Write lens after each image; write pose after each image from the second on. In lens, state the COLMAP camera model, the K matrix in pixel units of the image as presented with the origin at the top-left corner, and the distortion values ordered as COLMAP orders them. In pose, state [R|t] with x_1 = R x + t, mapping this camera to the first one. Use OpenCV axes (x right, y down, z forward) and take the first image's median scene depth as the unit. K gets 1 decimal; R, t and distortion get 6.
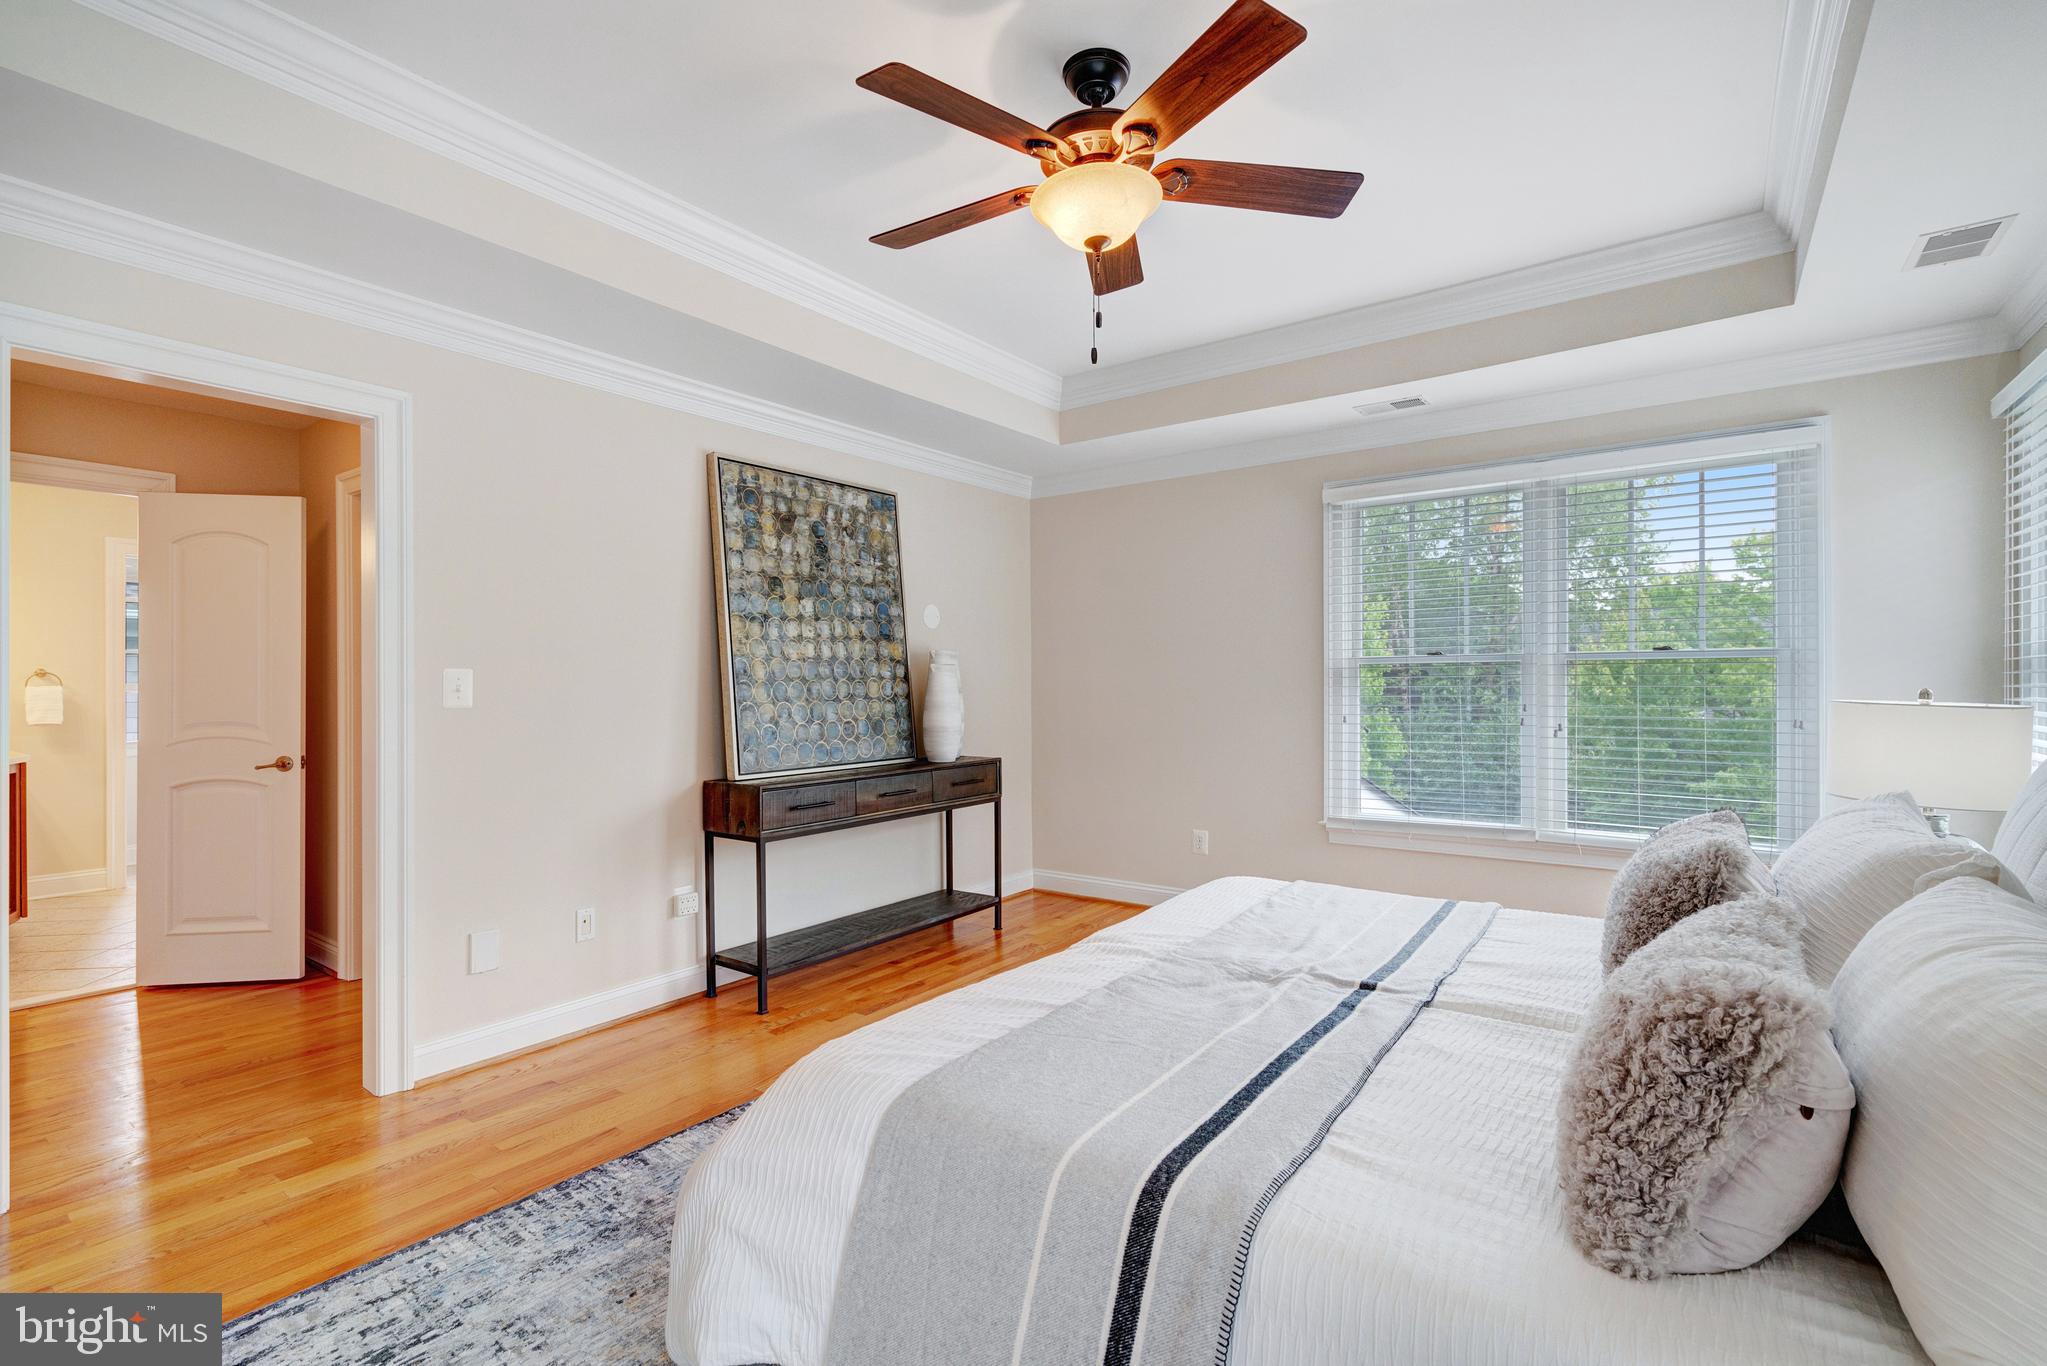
lens RADIAL K [[947.3, 0, 1024.7], [0, 947.3, 682.6], [0, 0, 1]] dist [-0.018966, 0.005906]
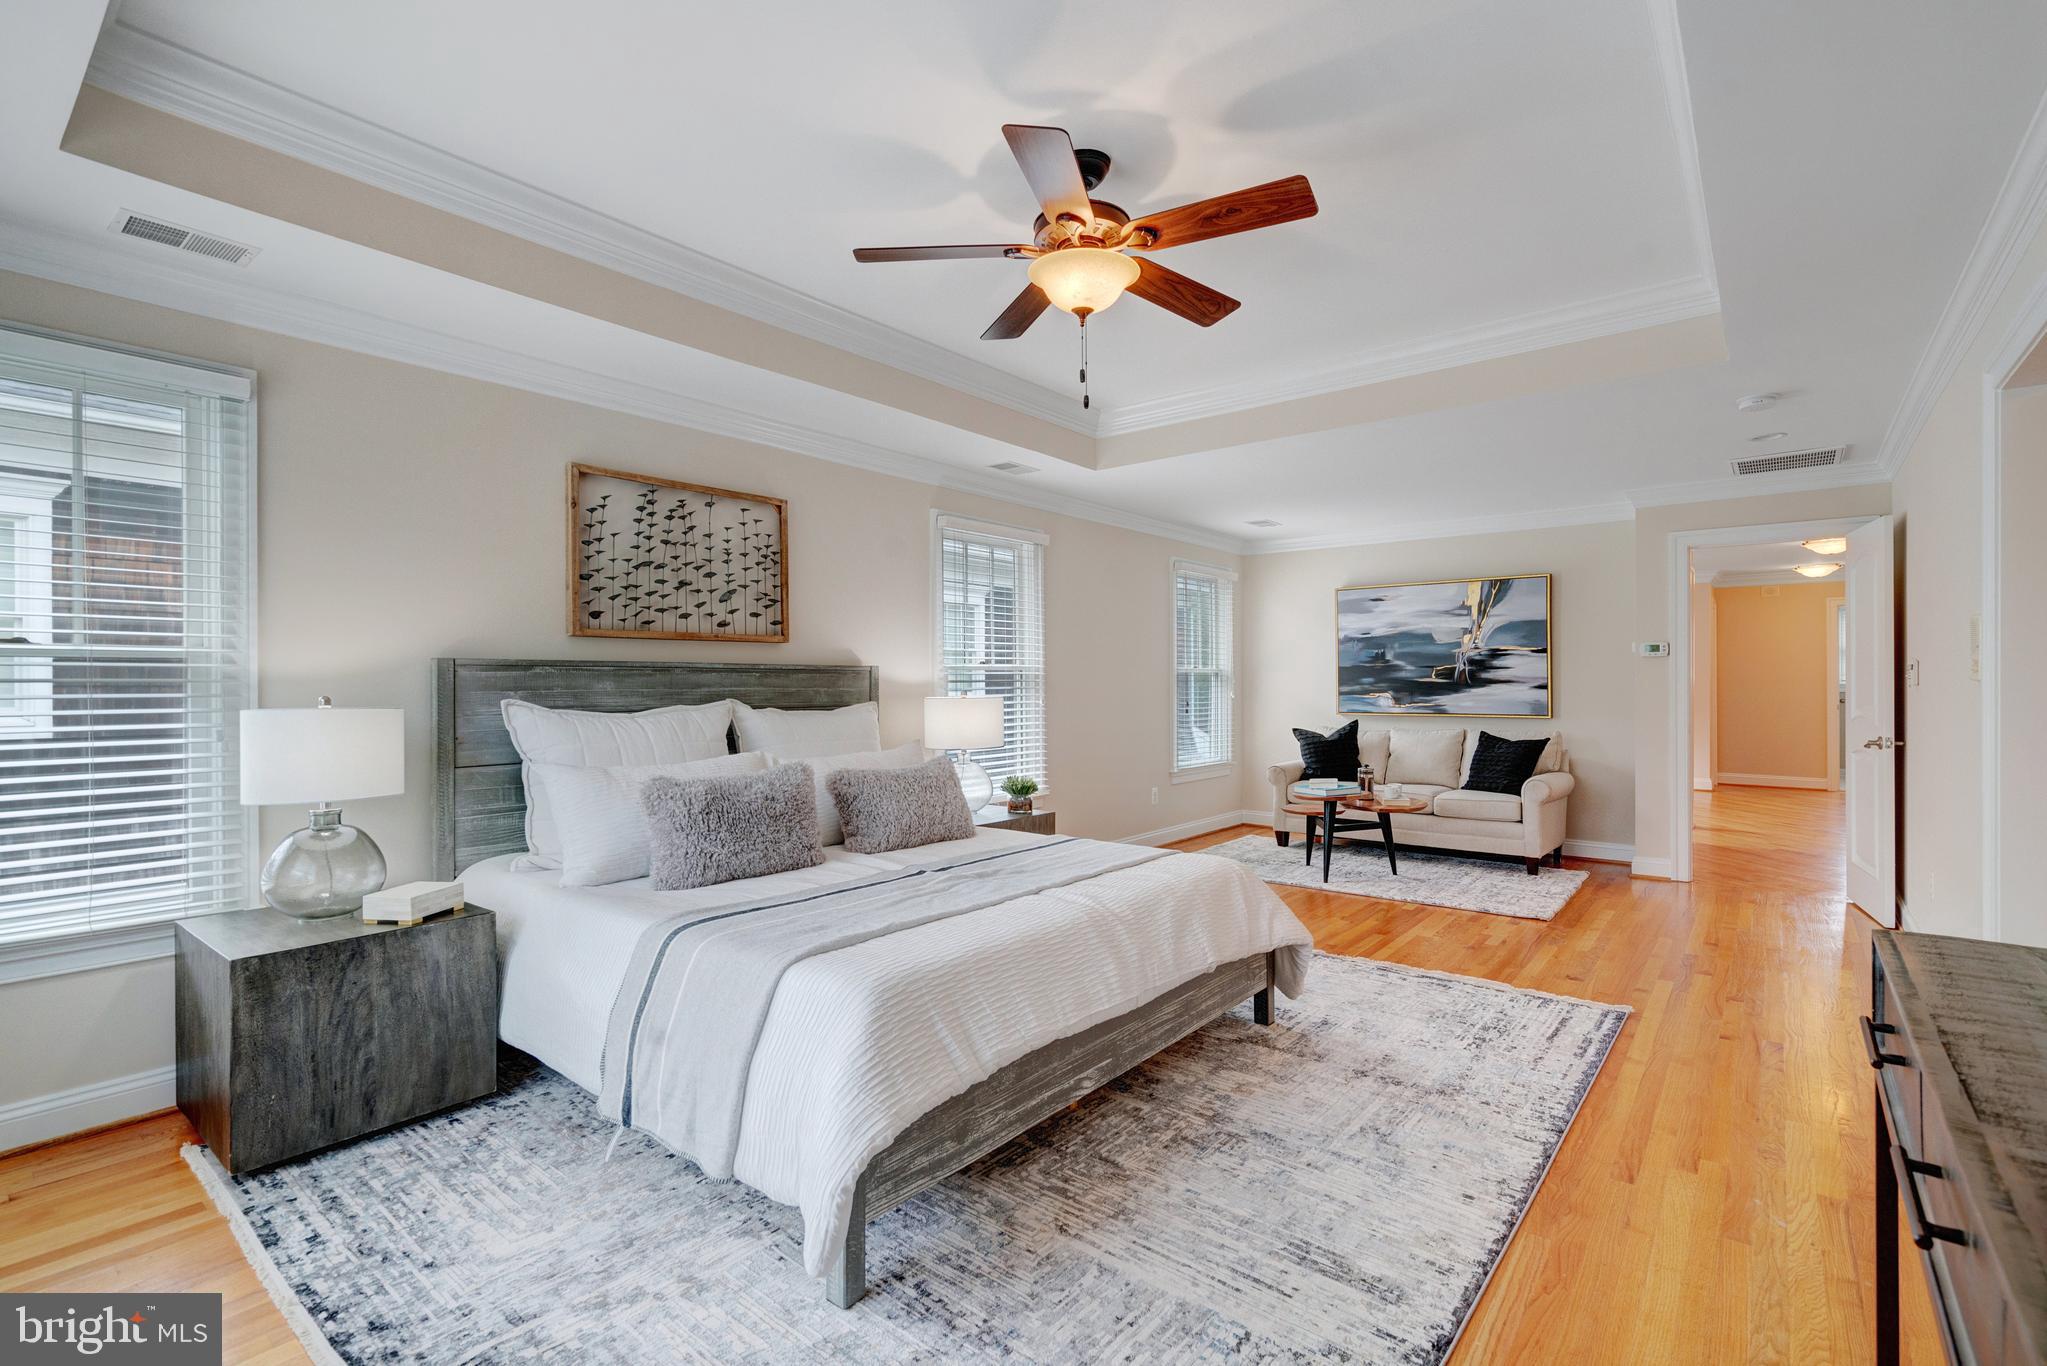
lens RADIAL K [[947.3, 0, 1019.4], [0, 947.3, 681.6], [0, 0, 1]] dist [-0.018966, 0.005906]
pose [[-0.998534, 0.009999, 0.053205, 0.109380], [0.009830, 0.999946, -0.003434, 0.000158], [-0.053236, -0.002906, -0.998578, 2.433619]]
